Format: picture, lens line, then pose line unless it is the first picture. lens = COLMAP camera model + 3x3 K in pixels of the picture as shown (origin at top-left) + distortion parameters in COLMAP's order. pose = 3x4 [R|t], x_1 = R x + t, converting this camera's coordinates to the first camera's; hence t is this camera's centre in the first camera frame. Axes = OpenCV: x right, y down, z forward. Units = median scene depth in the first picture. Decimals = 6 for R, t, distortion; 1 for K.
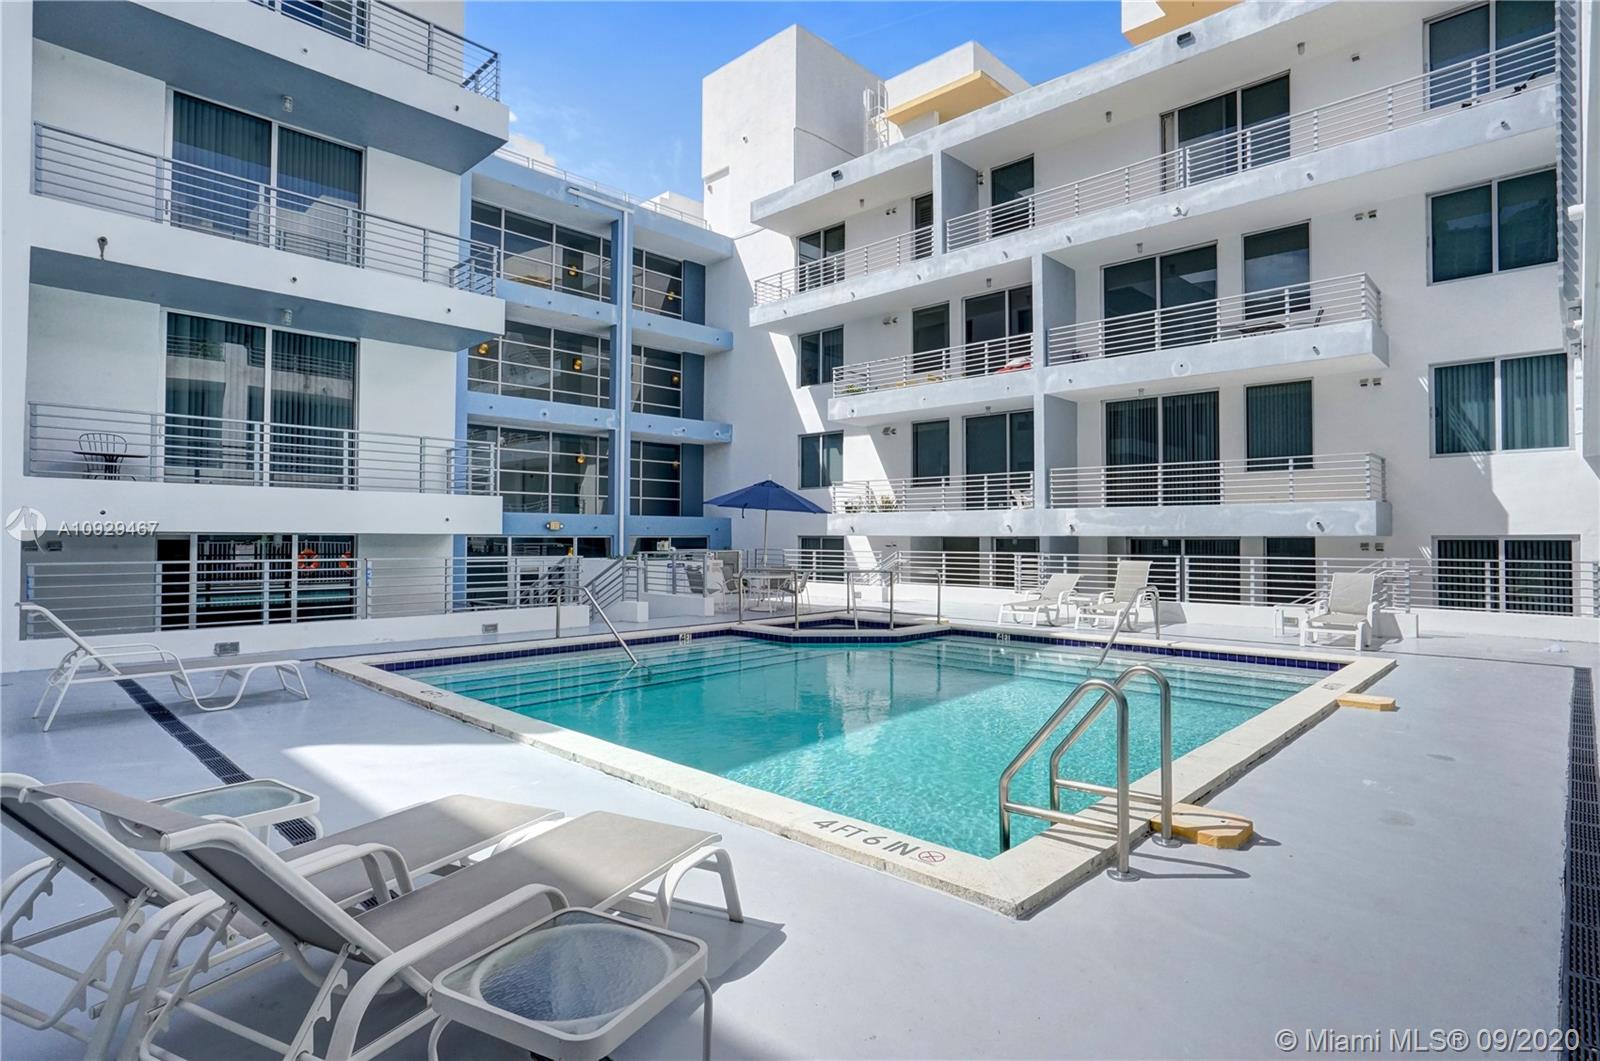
lens RADIAL K [[825.5, 0, 800.0], [0, 825.5, 530.5], [0, 0, 1]] dist [-0.044826, 0.026641]
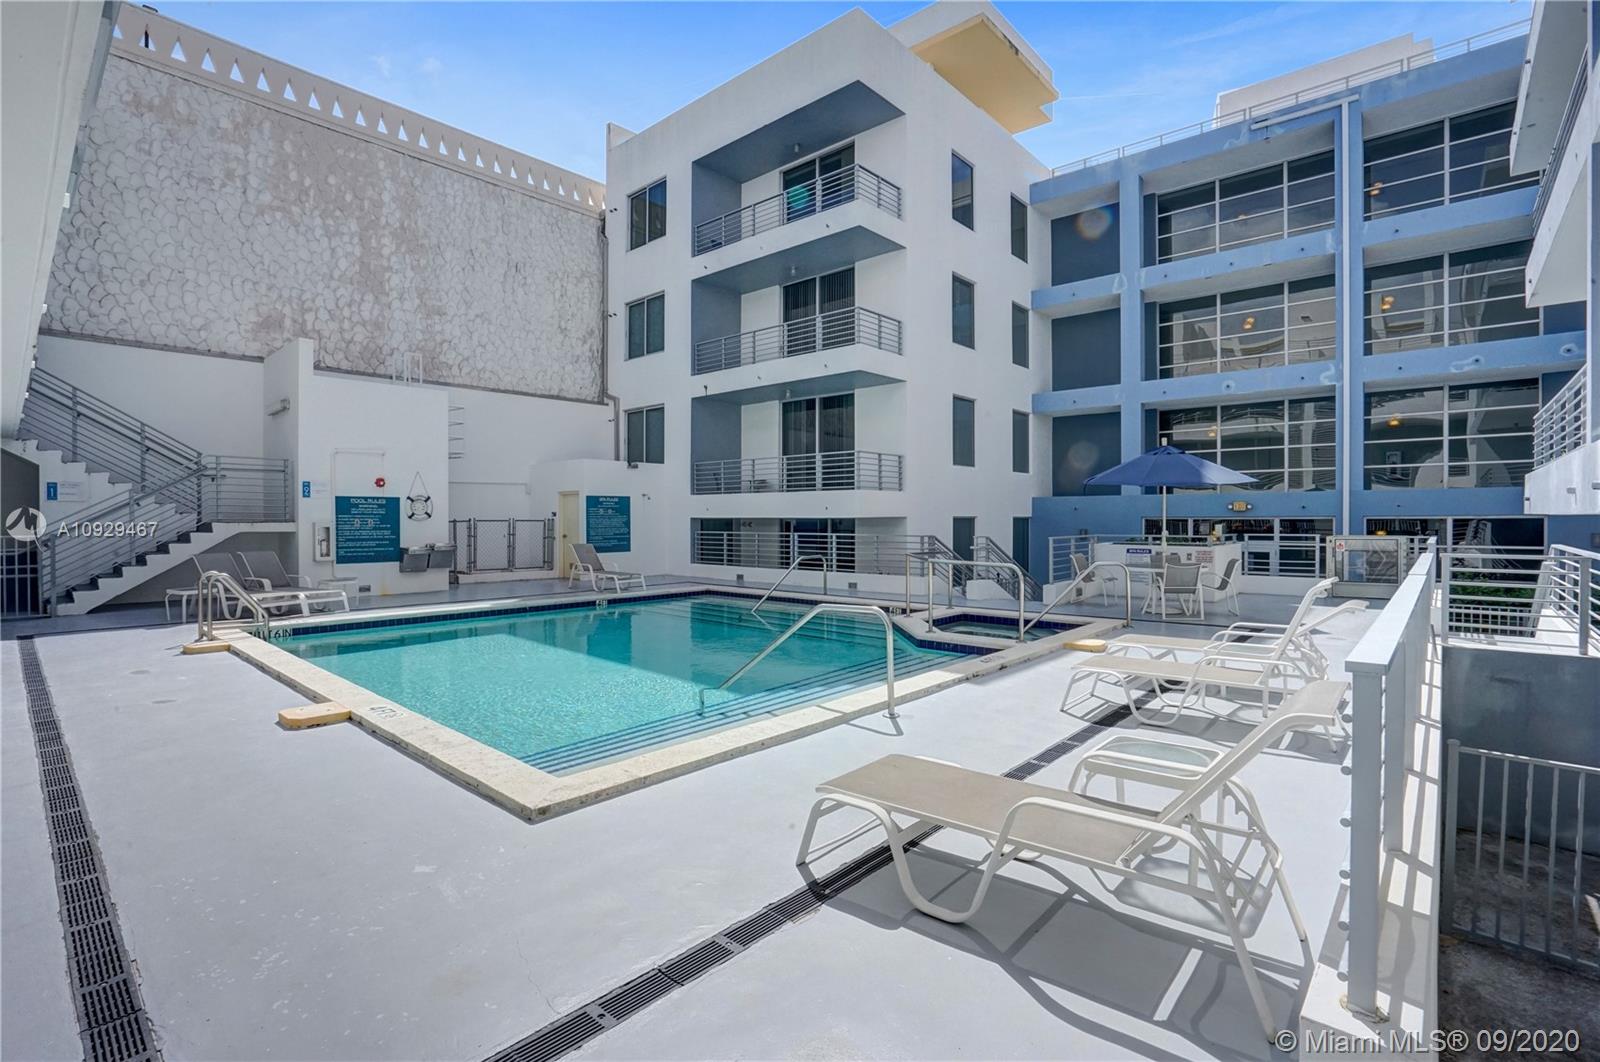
lens RADIAL K [[736.8, 0, 801.0], [0, 736.8, 527.1], [0, 0, 1]] dist [-0.057080, 0.021090]
pose [[0.038941, 0.009386, -0.999197, 0.857365], [0.011646, 0.999884, 0.009846, 0.006166], [0.999174, -0.012020, 0.038827, 0.849637]]
